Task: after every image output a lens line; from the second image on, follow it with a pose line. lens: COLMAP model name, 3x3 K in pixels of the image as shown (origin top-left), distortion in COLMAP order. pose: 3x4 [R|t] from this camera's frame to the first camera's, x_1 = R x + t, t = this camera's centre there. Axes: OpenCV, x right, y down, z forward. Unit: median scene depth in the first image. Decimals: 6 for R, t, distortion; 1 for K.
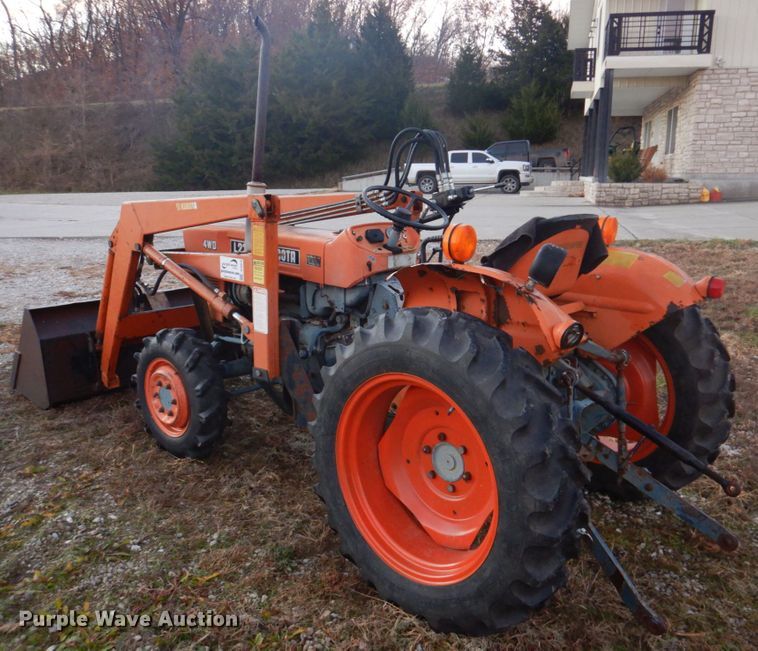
lens RADIAL K [[706.6, 0, 387.6], [0, 706.6, 327.0], [0, 0, 1]] dist [0.021648, -0.006068]
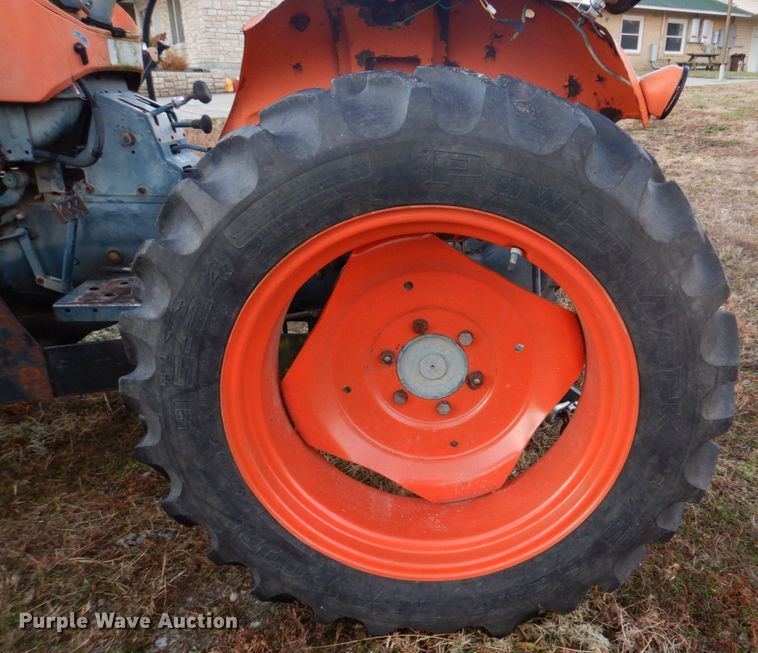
lens RADIAL K [[643.0, 0, 444.7], [0, 643.0, 339.2], [0, 0, 1]] dist [0.012073, 0.005619]
pose [[0.719722, -0.256417, 0.645175, -0.065634], [0.143056, 0.964127, 0.223595, 0.014728], [-0.679364, -0.068630, 0.730585, 0.168115]]
